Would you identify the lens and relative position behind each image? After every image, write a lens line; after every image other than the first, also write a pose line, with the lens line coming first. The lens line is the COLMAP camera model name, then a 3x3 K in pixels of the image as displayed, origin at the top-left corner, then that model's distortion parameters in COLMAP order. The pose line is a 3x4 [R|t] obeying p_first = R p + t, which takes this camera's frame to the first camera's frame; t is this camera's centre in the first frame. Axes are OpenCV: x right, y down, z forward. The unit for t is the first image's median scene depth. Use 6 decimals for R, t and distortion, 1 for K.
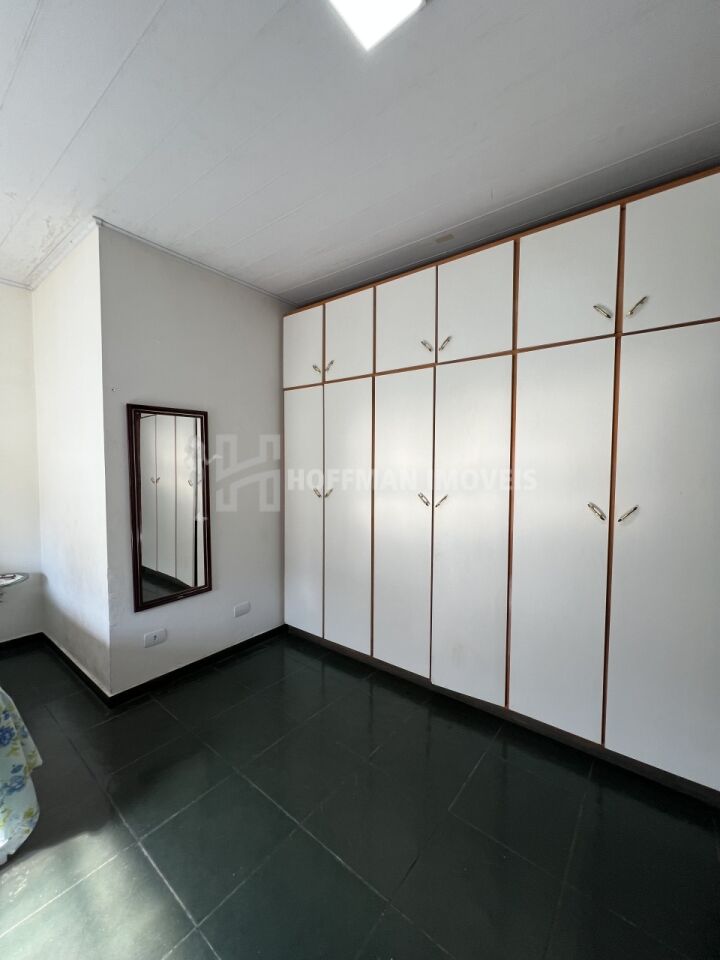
lens RADIAL K [[384.0, 0, 360.1], [0, 384.0, 478.2], [0, 0, 1]] dist [-0.001854, -0.000146]
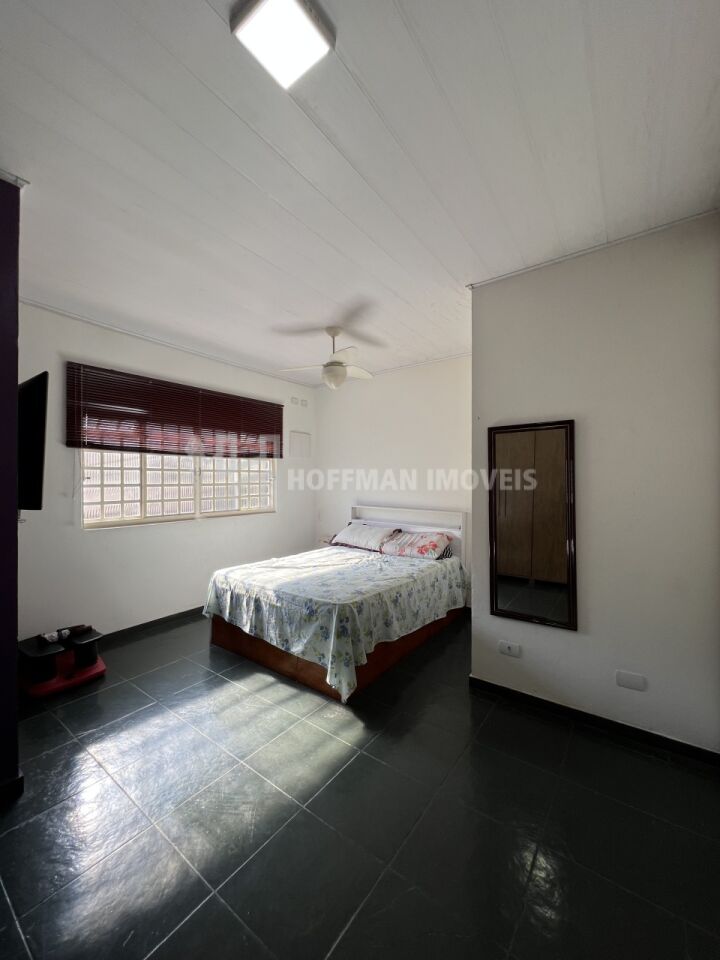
lens RADIAL K [[384.0, 0, 358.7], [0, 384.0, 481.3], [0, 0, 1]] dist [-0.001854, -0.000146]
pose [[0.032611, -0.004982, -0.999456, 0.488689], [-0.039750, 0.999190, -0.006278, -0.011691], [0.998677, 0.039933, 0.032386, 0.545419]]
